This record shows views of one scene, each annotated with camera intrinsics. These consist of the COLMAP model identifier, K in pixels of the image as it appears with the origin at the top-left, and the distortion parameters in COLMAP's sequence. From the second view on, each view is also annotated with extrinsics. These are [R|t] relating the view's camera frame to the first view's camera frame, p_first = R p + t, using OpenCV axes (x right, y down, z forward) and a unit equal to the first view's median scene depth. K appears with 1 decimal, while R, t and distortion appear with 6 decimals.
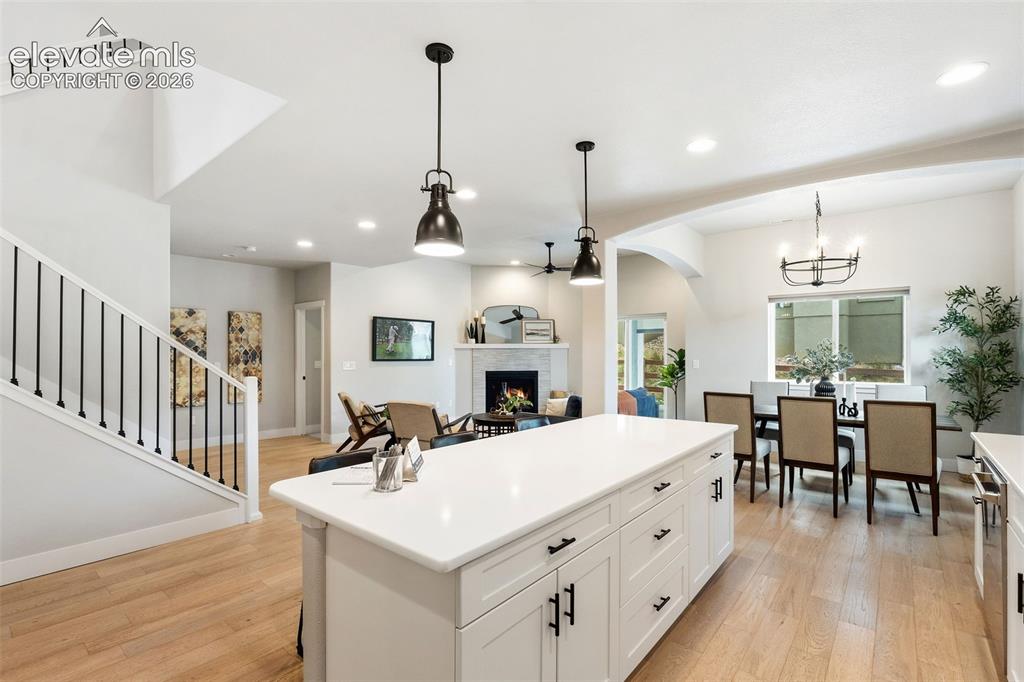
lens RADIAL K [[469.7, 0, 511.2], [0, 469.7, 345.3], [0, 0, 1]] dist [-0.013529, 0.000290]
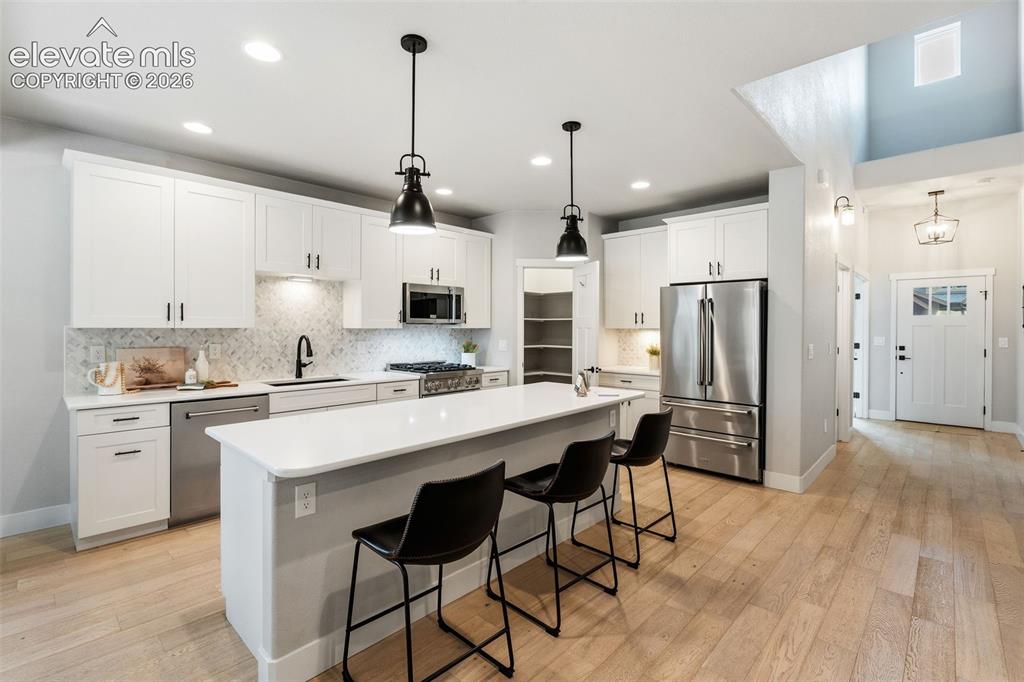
lens RADIAL K [[466.2, 0, 509.8], [0, 466.2, 328.0], [0, 0, 1]] dist [-0.013598, 0.000809]
pose [[-0.997825, -0.000406, 0.065921, -0.015126], [-0.001223, 0.999923, -0.012356, 0.009266], [-0.065911, -0.012410, -0.997748, 0.687361]]
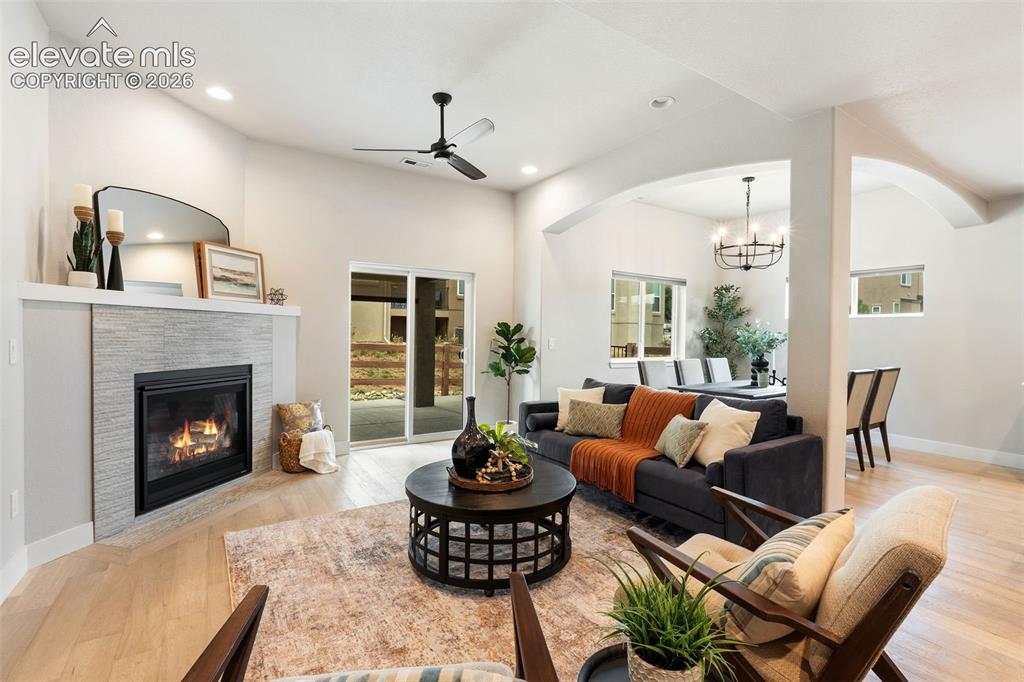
lens RADIAL K [[464.5, 0, 512.9], [0, 464.5, 342.4], [0, 0, 1]] dist [-0.011756, 0.000533]
pose [[0.299536, -0.011264, 0.954018, -0.343678], [-0.025985, 0.999463, 0.019959, 0.022186], [-0.953731, -0.030769, 0.299083, 0.763594]]
